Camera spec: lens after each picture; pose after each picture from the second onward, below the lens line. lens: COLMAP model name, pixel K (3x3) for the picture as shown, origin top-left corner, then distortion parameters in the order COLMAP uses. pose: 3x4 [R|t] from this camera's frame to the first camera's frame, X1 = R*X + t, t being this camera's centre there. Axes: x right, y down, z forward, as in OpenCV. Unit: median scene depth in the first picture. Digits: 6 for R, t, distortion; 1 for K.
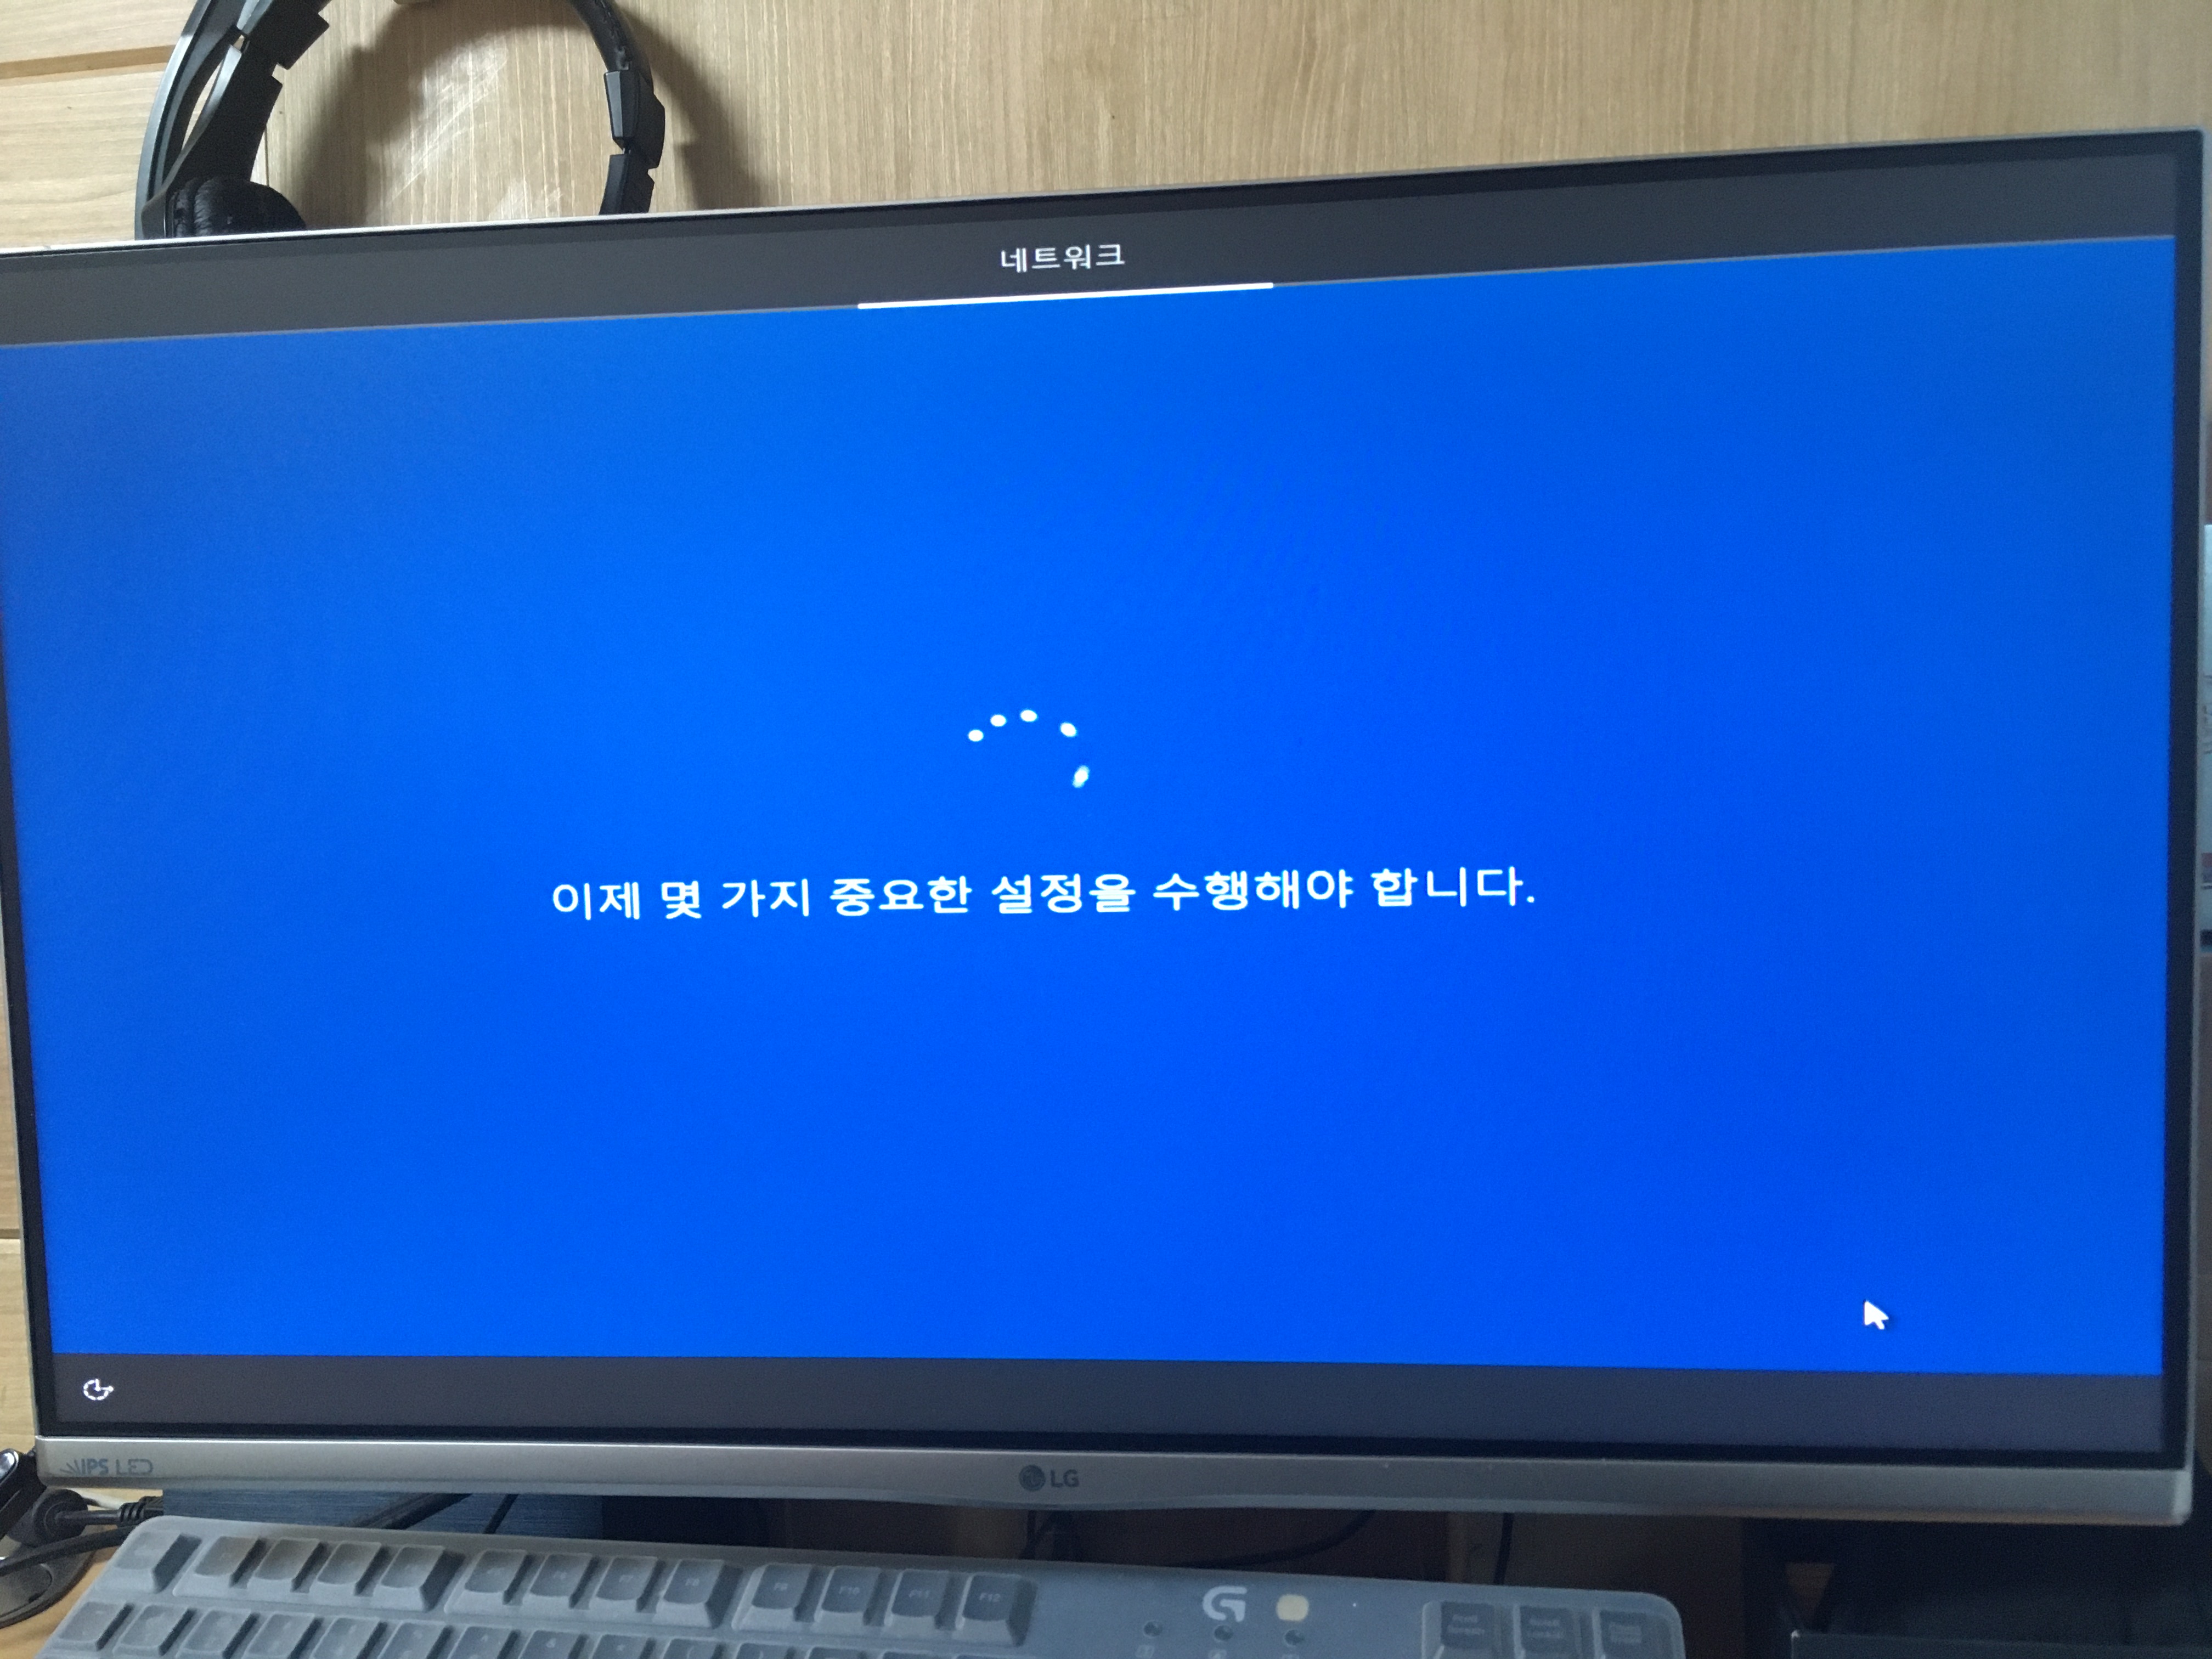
lens RADIAL K [[1931.4, 0, 1106.0], [0, 1931.4, 829.5], [0, 0, 1]] dist [0.081894, -0.148992]
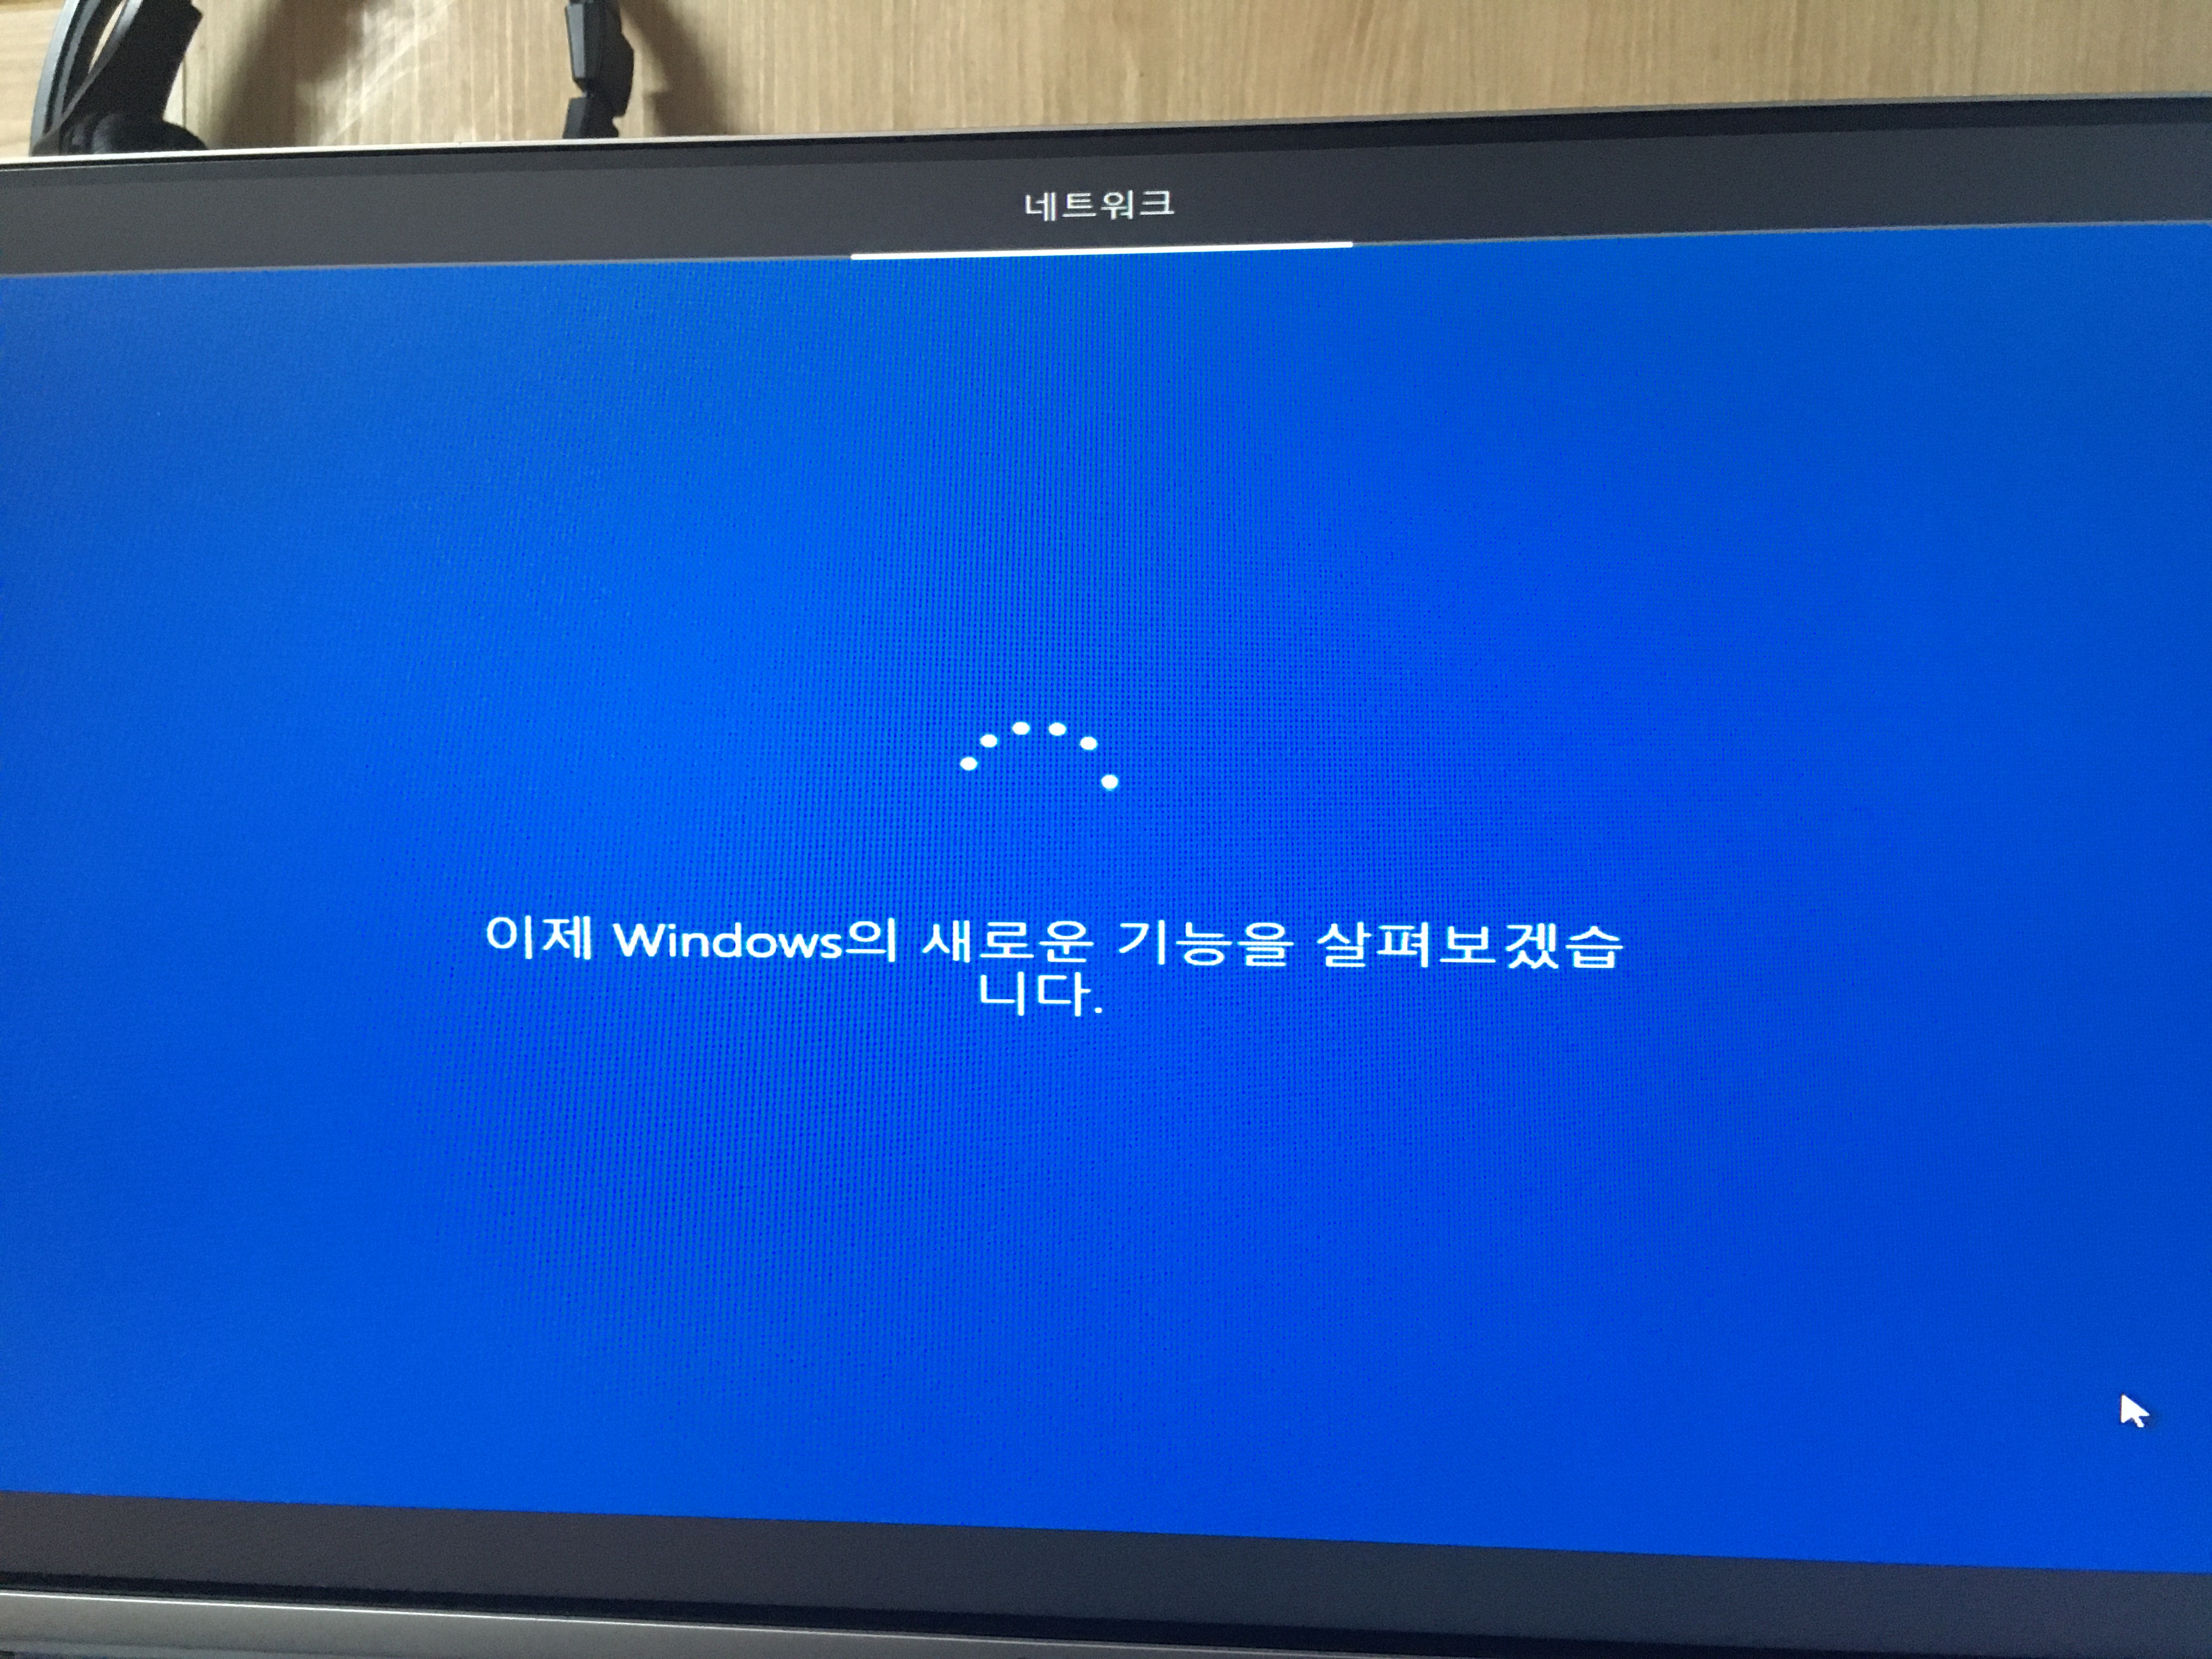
lens RADIAL K [[1931.4, 0, 1106.0], [0, 1931.4, 829.5], [0, 0, 1]] dist [0.081894, -0.148992]
pose [[0.999569, 0.024897, 0.015533, -0.018398], [-0.024717, 0.999626, -0.011699, -0.012467], [-0.015819, 0.011310, 0.999811, 0.121867]]
